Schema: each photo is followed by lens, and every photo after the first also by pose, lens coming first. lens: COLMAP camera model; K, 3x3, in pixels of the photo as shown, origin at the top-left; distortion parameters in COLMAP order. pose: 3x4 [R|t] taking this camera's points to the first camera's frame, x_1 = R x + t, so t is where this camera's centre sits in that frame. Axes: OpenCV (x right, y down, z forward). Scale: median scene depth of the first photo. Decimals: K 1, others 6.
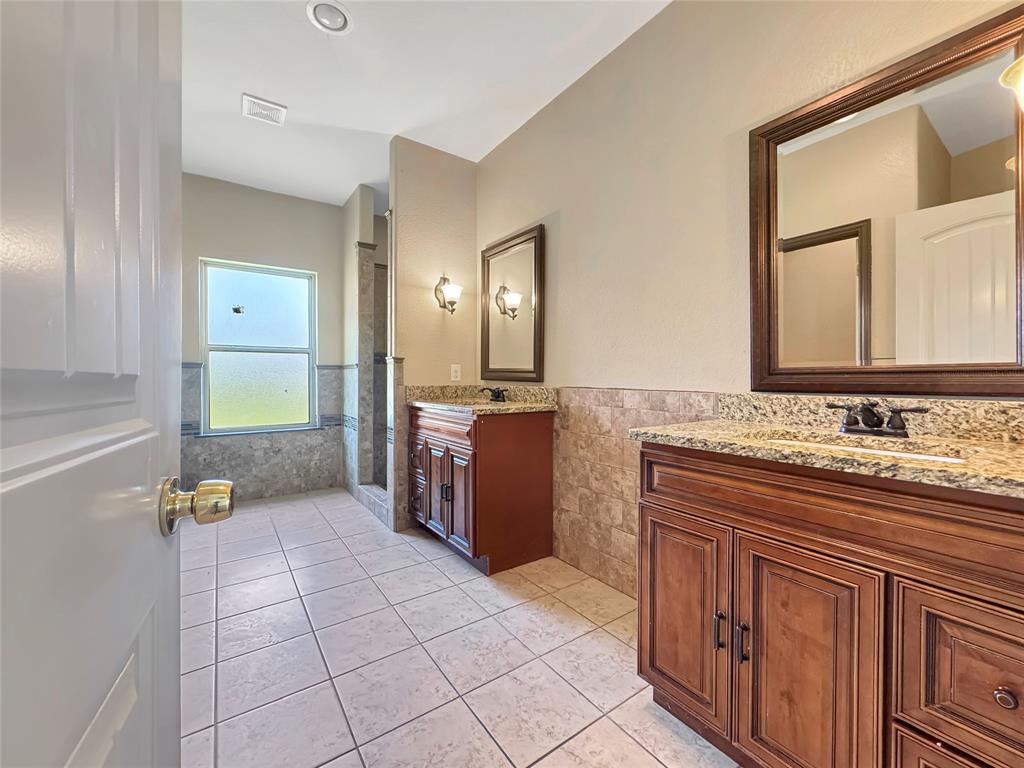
lens RADIAL K [[430.4, 0, 512.8], [0, 430.4, 381.4], [0, 0, 1]] dist [-0.000403, -0.000084]
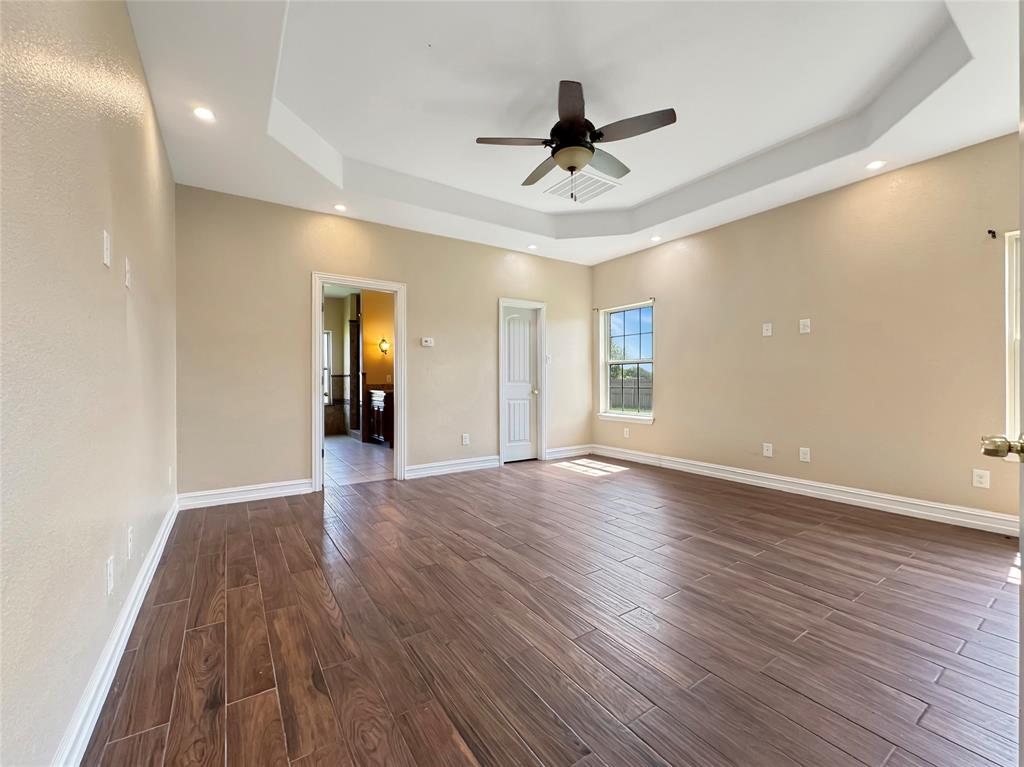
lens RADIAL K [[430.4, 0, 507.5], [0, 430.4, 381.7], [0, 0, 1]] dist [-0.000403, -0.000084]
pose [[0.999567, -0.006125, -0.028780, 0.516607], [0.005906, 0.999953, -0.007684, 0.016593], [0.028826, 0.007510, 0.999556, -1.192008]]
